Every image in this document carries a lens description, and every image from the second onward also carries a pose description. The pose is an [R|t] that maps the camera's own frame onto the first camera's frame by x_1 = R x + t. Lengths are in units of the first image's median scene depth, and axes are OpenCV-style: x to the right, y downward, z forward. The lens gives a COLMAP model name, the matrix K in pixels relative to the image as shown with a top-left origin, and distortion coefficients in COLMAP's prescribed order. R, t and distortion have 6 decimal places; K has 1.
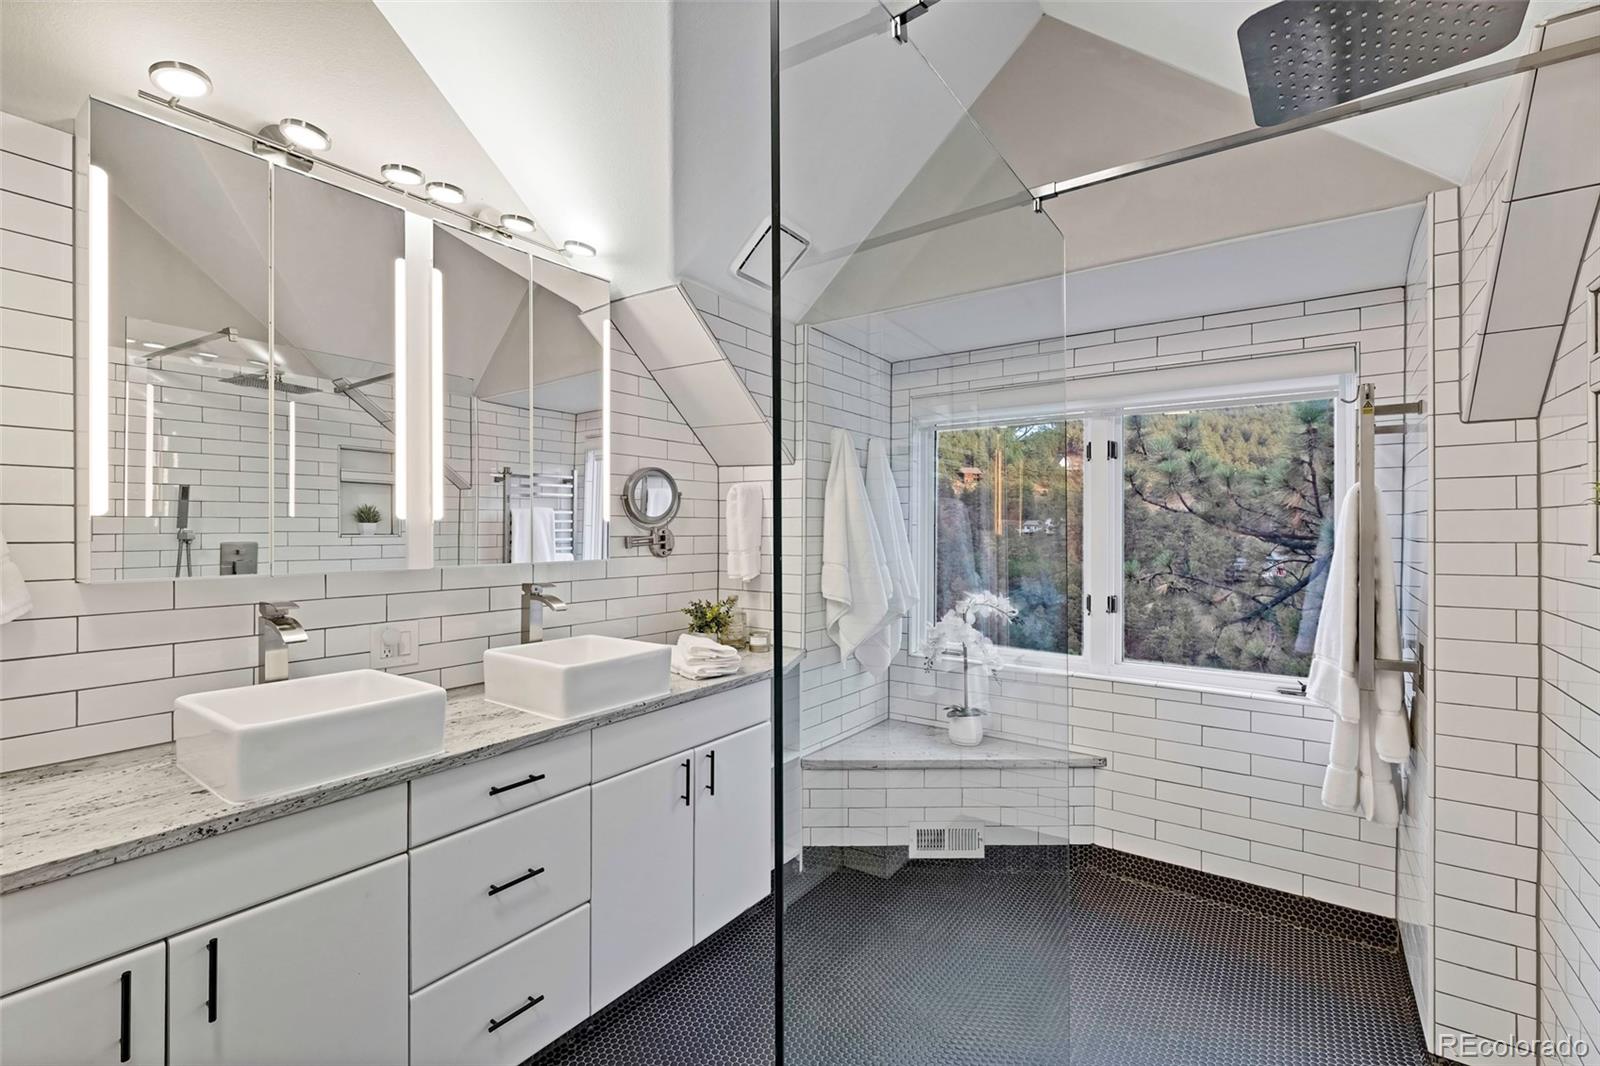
lens RADIAL K [[713.5, 0, 783.4], [0, 713.5, 542.4], [0, 0, 1]] dist [0.001646, -0.002544]
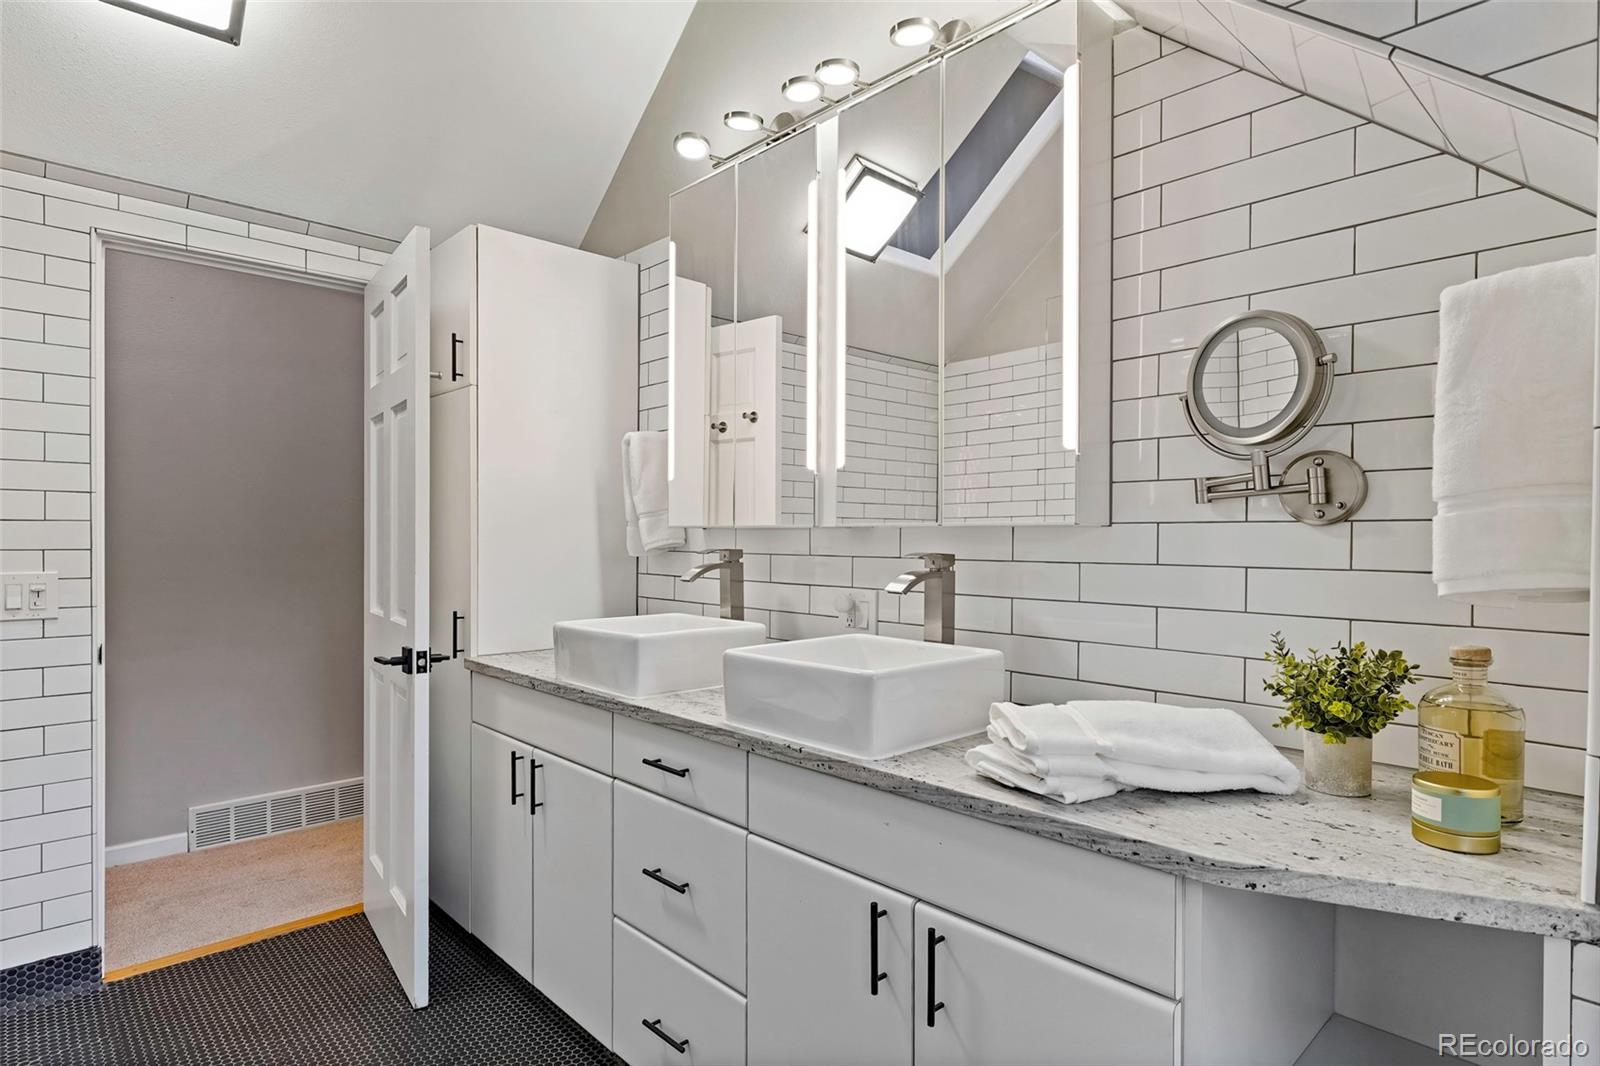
lens RADIAL K [[867.9, 0, 797.5], [0, 867.9, 528.7], [0, 0, 1]] dist [0.022855, 0.000318]
pose [[-0.198311, 0.002771, -0.980135, 0.266930], [-0.015686, 0.999859, 0.006001, 0.017583], [0.980014, 0.016564, -0.198239, 0.579723]]
